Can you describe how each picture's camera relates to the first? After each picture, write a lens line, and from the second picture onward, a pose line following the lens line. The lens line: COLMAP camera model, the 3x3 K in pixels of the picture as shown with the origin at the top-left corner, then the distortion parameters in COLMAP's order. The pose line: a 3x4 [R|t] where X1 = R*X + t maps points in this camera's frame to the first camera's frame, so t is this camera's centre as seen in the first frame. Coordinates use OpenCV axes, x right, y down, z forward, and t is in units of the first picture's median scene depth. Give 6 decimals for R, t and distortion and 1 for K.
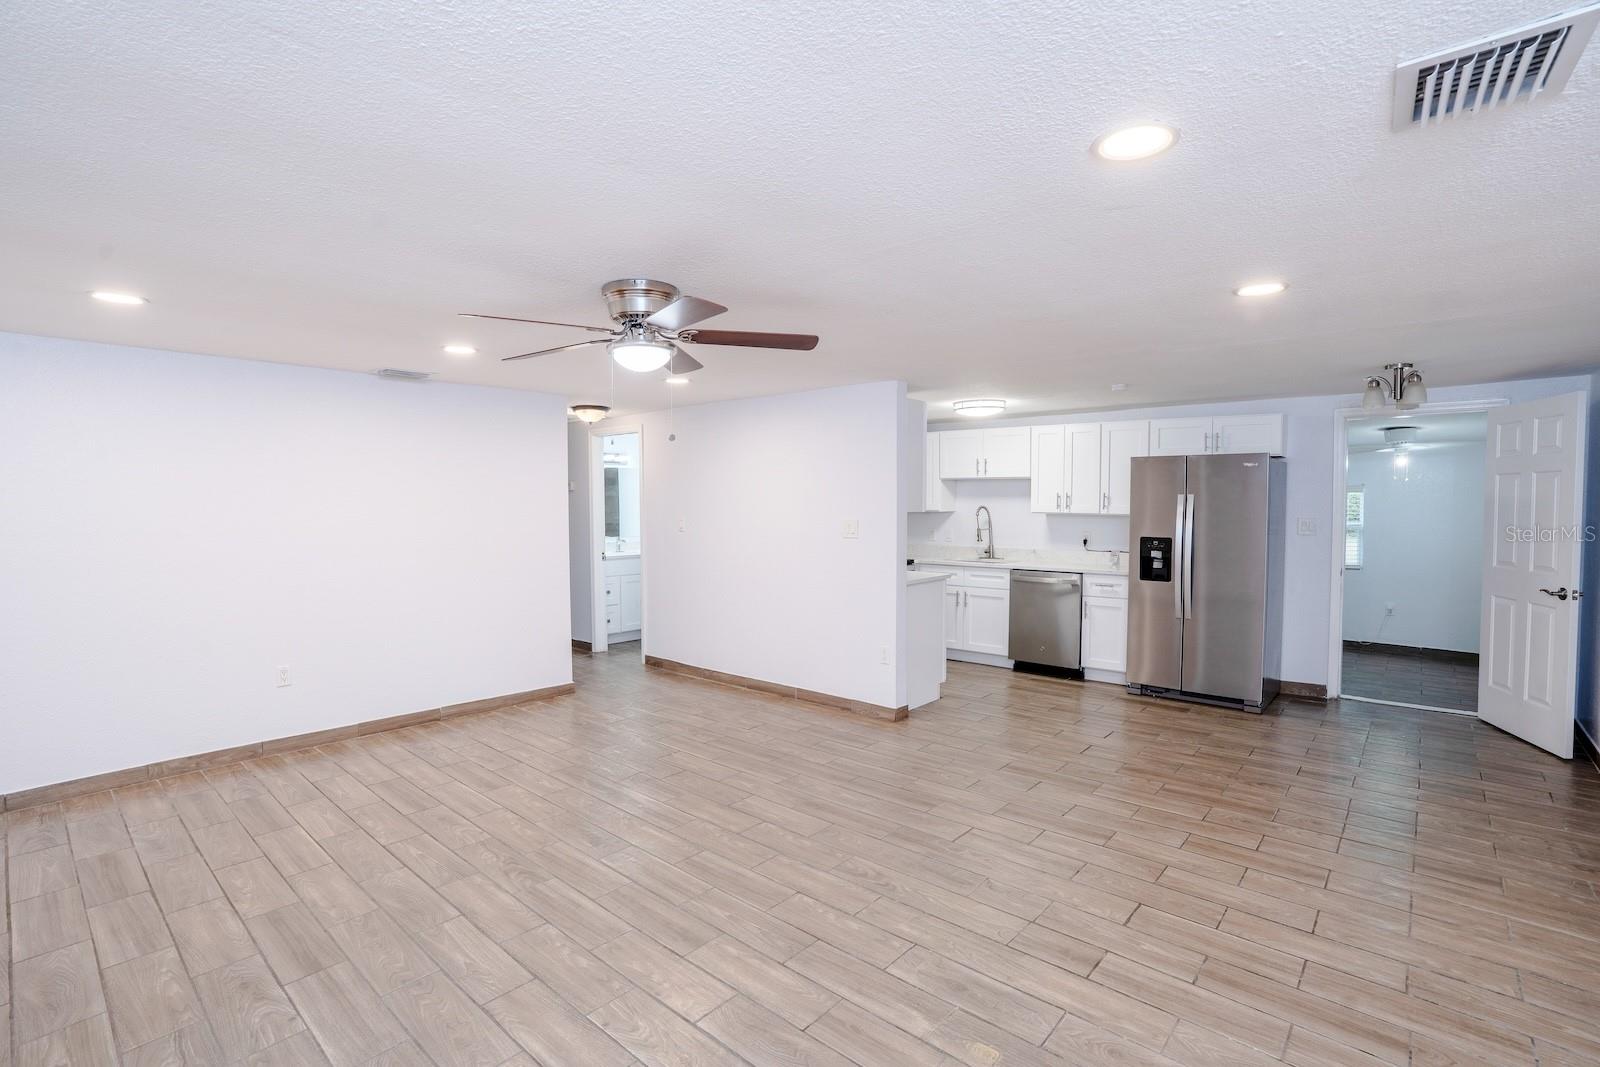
lens RADIAL K [[740.4, 0, 798.0], [0, 740.4, 526.5], [0, 0, 1]] dist [-0.068766, 0.023667]
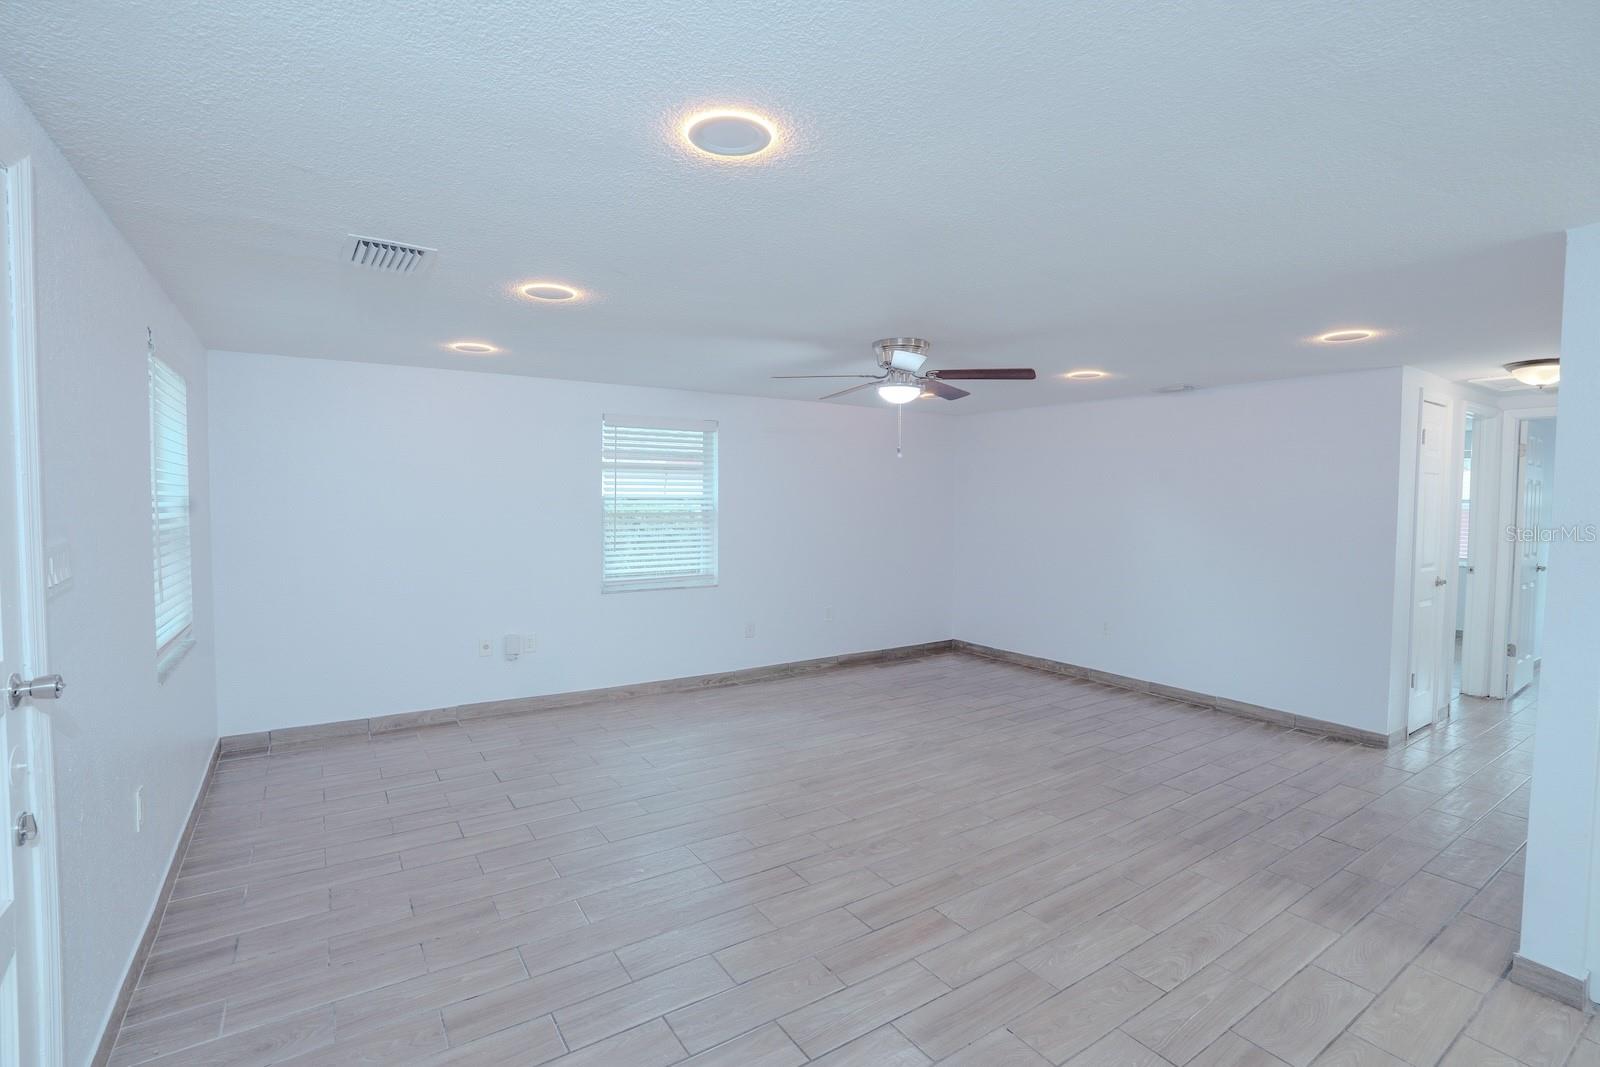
lens RADIAL K [[740.4, 0, 799.0], [0, 740.4, 530.1], [0, 0, 1]] dist [-0.068766, 0.023667]
pose [[-0.255984, 0.039819, -0.965861, 0.825705], [-0.038445, 0.997941, 0.051330, -0.026989], [0.965916, 0.050272, -0.253926, 0.831873]]
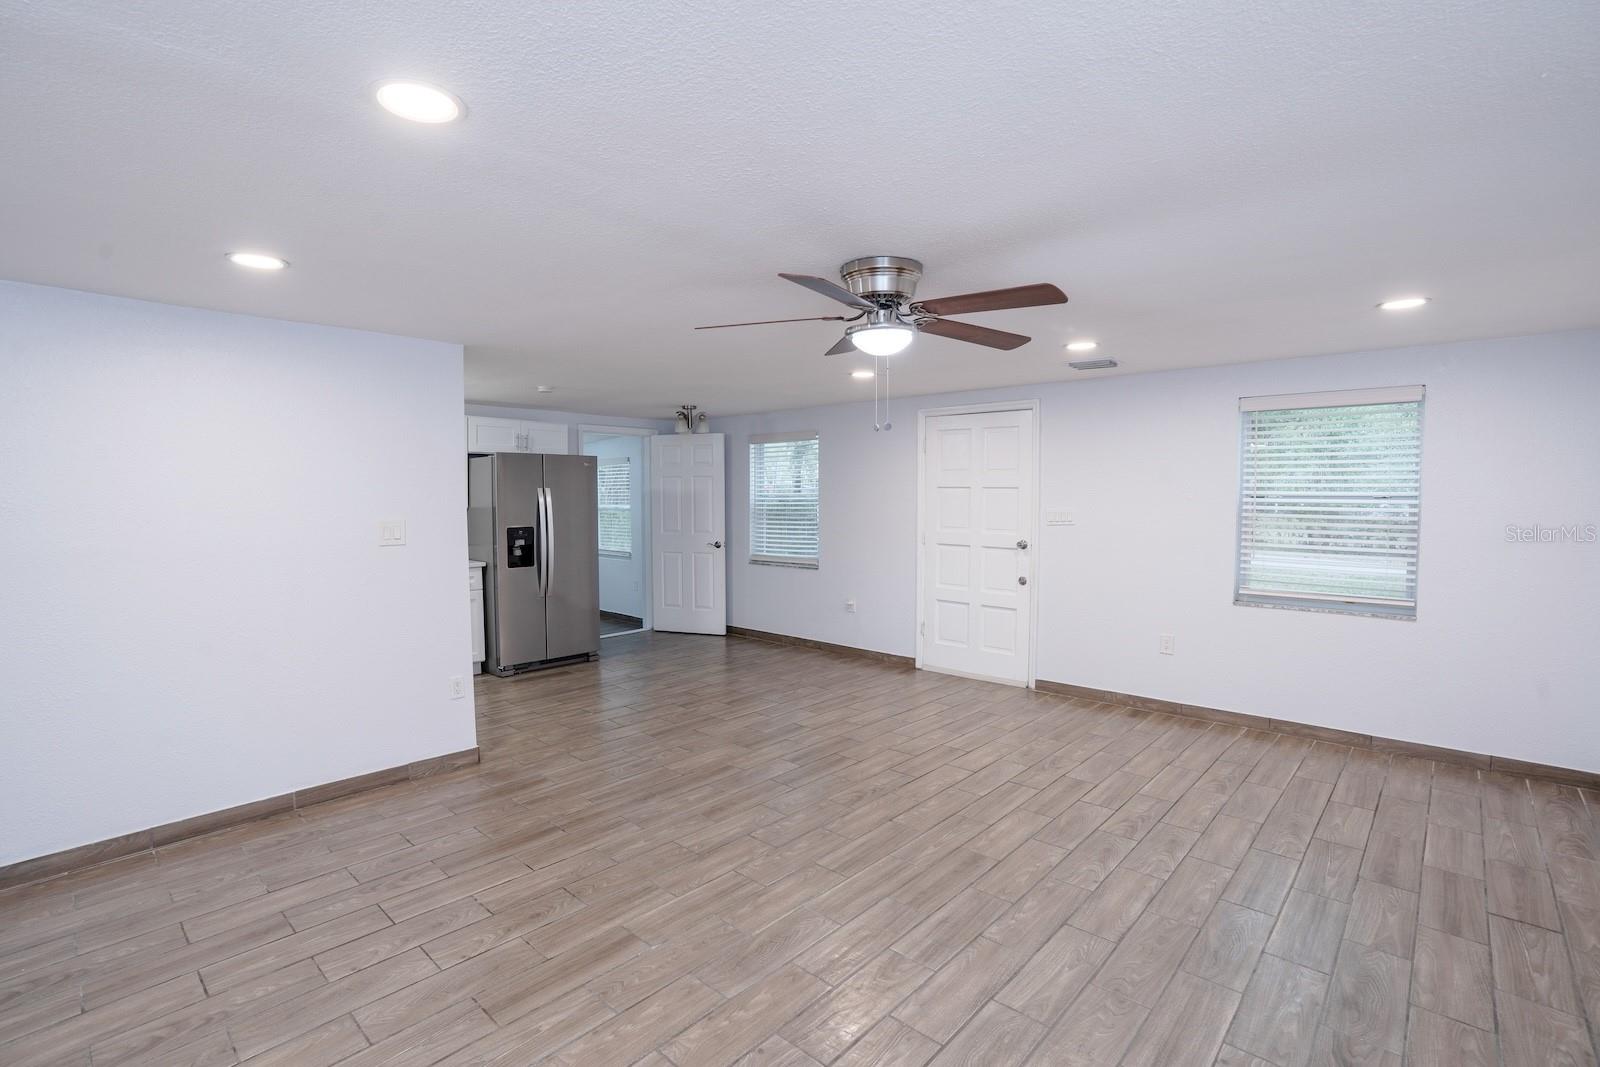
lens RADIAL K [[740.4, 0, 797.5], [0, 740.4, 550.3], [0, 0, 1]] dist [-0.068766, 0.023667]
pose [[0.023913, -0.073063, 0.997041, -0.812472], [0.034425, 0.996794, 0.072219, -0.021453], [-0.999121, 0.032596, 0.026352, 0.768768]]
